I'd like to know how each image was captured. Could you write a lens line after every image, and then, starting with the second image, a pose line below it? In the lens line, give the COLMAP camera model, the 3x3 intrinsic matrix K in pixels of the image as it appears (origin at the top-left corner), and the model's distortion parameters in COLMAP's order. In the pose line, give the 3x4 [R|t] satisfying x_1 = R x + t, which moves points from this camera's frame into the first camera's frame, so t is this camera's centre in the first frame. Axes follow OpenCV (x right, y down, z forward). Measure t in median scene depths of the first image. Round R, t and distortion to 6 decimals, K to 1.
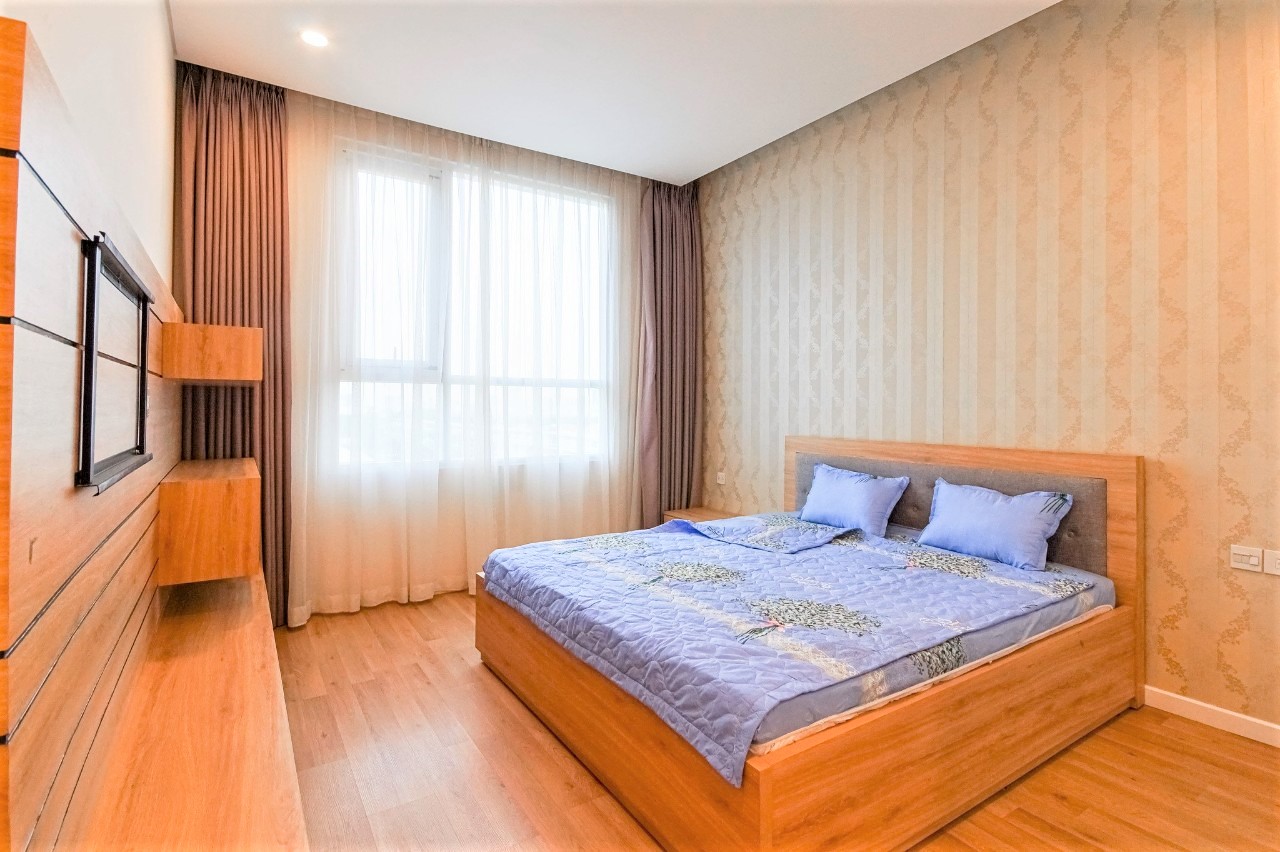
lens RADIAL K [[714.9, 0, 640.0], [0, 714.9, 426.0], [0, 0, 1]] dist [0.002816, 0.000796]
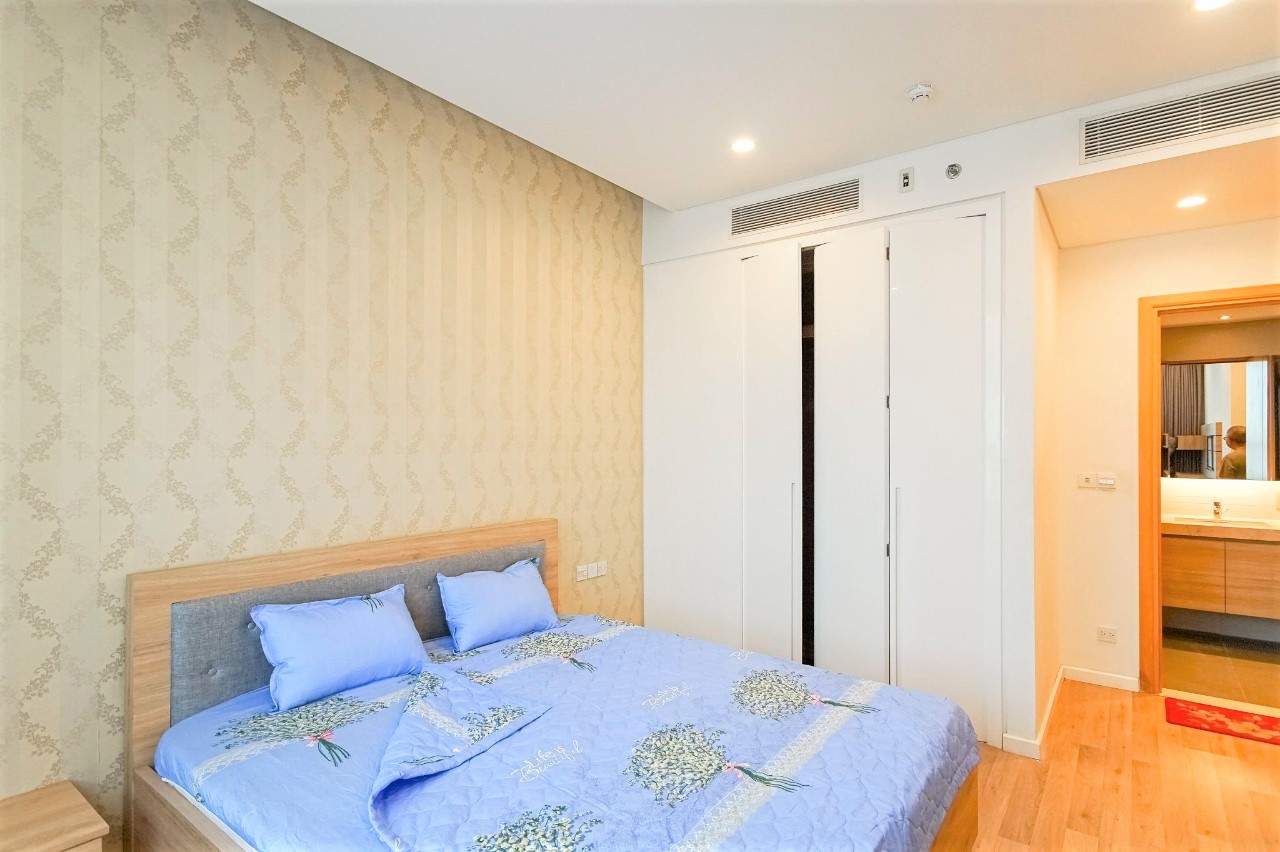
lens RADIAL K [[659.7, 0, 640.0], [0, 659.7, 426.0], [0, 0, 1]] dist [0.000475, 0.000089]
pose [[-0.398843, 0.014632, 0.916902, -0.517483], [0.017538, 0.999812, -0.008326, -0.118611], [-0.916851, 0.012760, -0.399025, 1.322531]]
